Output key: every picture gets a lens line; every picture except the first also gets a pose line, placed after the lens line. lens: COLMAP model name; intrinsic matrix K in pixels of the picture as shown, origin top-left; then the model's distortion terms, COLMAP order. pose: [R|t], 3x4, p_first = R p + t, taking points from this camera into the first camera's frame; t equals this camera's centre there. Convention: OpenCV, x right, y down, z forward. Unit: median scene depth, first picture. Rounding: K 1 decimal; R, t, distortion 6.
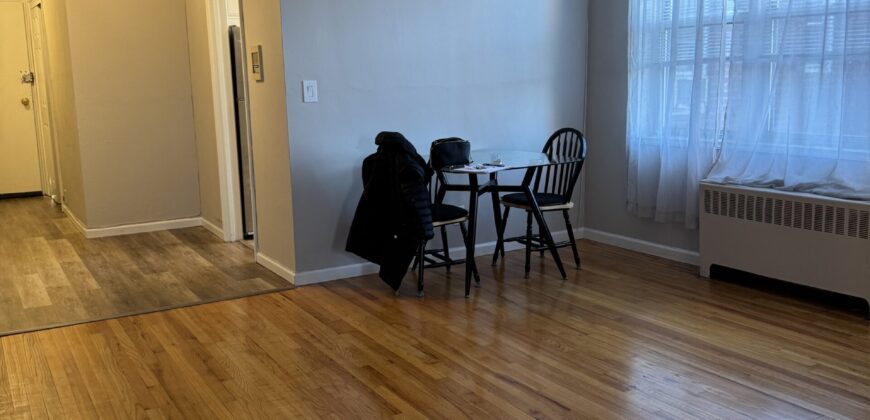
lens RADIAL K [[805.0, 0, 435.0], [0, 805.0, 210.0], [0, 0, 1]] dist [-0.005710, -0.004251]
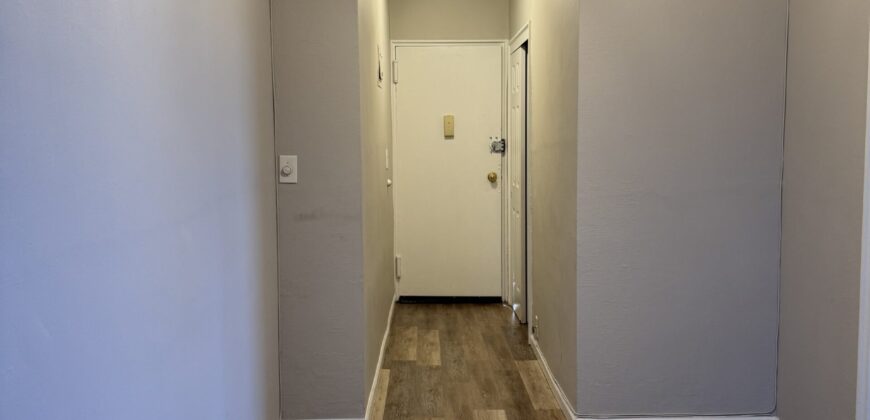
lens RADIAL K [[805.0, 0, 435.0], [0, 805.0, 210.0], [0, 0, 1]] dist [-0.005710, -0.004251]
pose [[0.863513, 0.057843, -0.500998, -0.180721], [-0.096879, 0.993925, -0.052225, -0.061068], [0.494934, 0.093633, 0.863871, 0.332068]]
